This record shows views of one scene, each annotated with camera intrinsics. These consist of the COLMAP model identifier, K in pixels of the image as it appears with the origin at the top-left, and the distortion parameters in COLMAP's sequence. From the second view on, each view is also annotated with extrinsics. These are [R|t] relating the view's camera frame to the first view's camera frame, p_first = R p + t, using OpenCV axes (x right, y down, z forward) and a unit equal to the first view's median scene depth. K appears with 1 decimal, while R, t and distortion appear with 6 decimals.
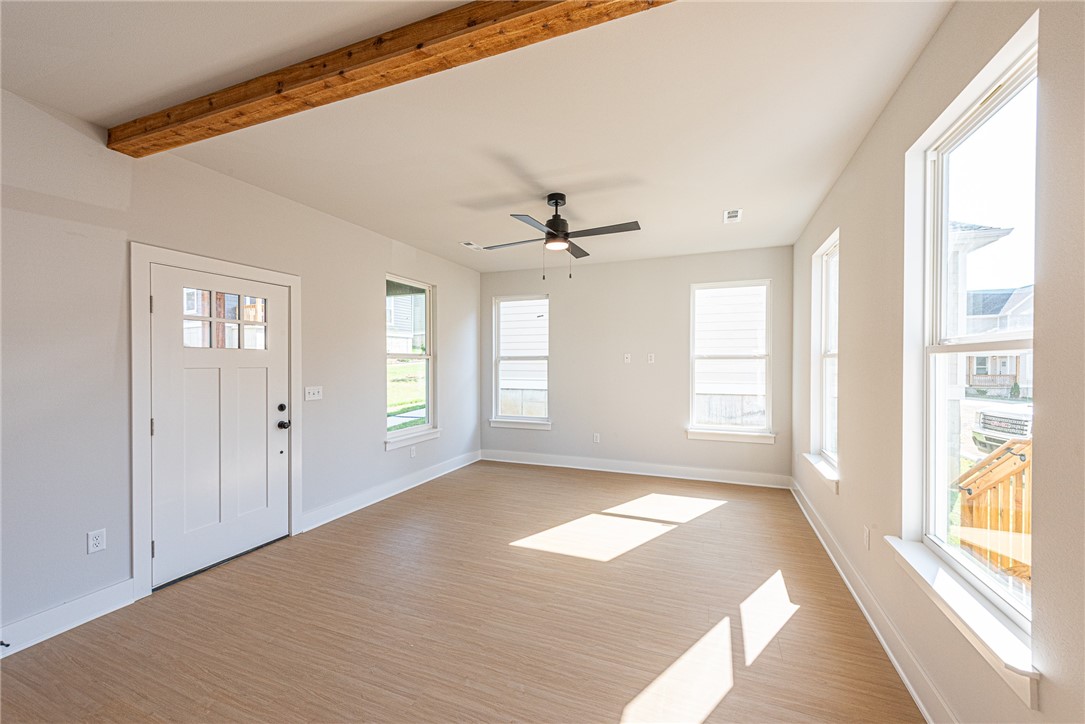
lens RADIAL K [[426.5, 0, 546.6], [0, 426.5, 367.0], [0, 0, 1]] dist [0.009070, -0.000100]
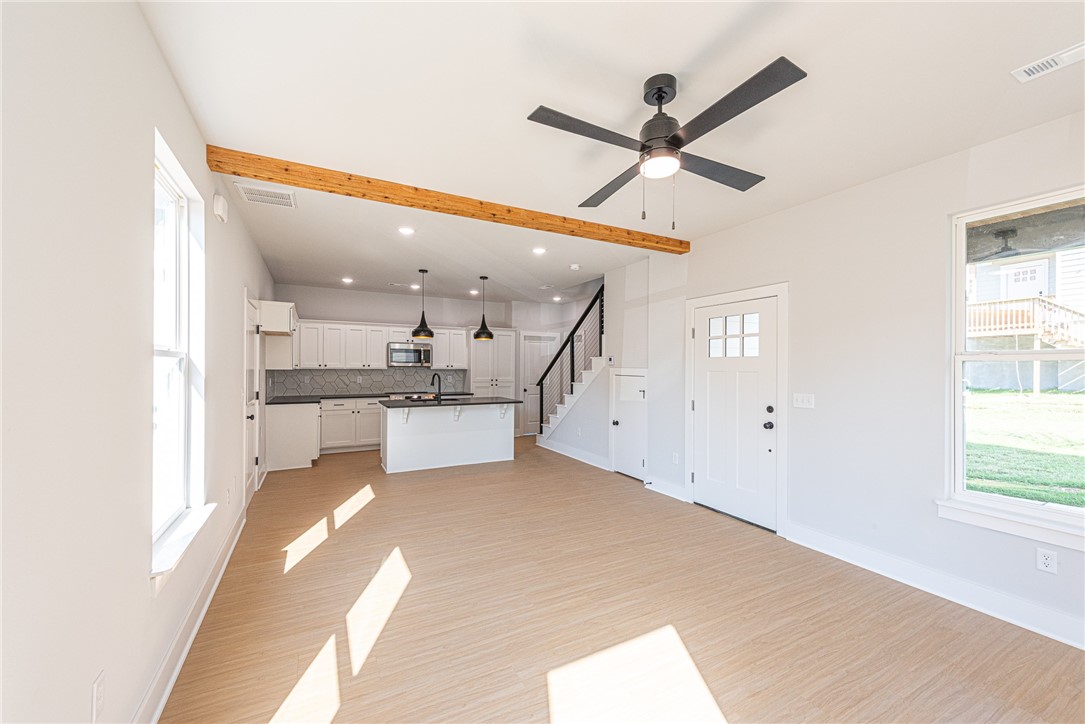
lens RADIAL K [[426.5, 0, 546.6], [0, 426.5, 367.0], [0, 0, 1]] dist [0.009070, -0.000100]
pose [[-0.642794, -0.002872, -0.766034, 0.584681], [-0.012694, 0.999896, 0.006903, -0.012815], [0.765934, 0.014161, -0.642763, 1.286816]]
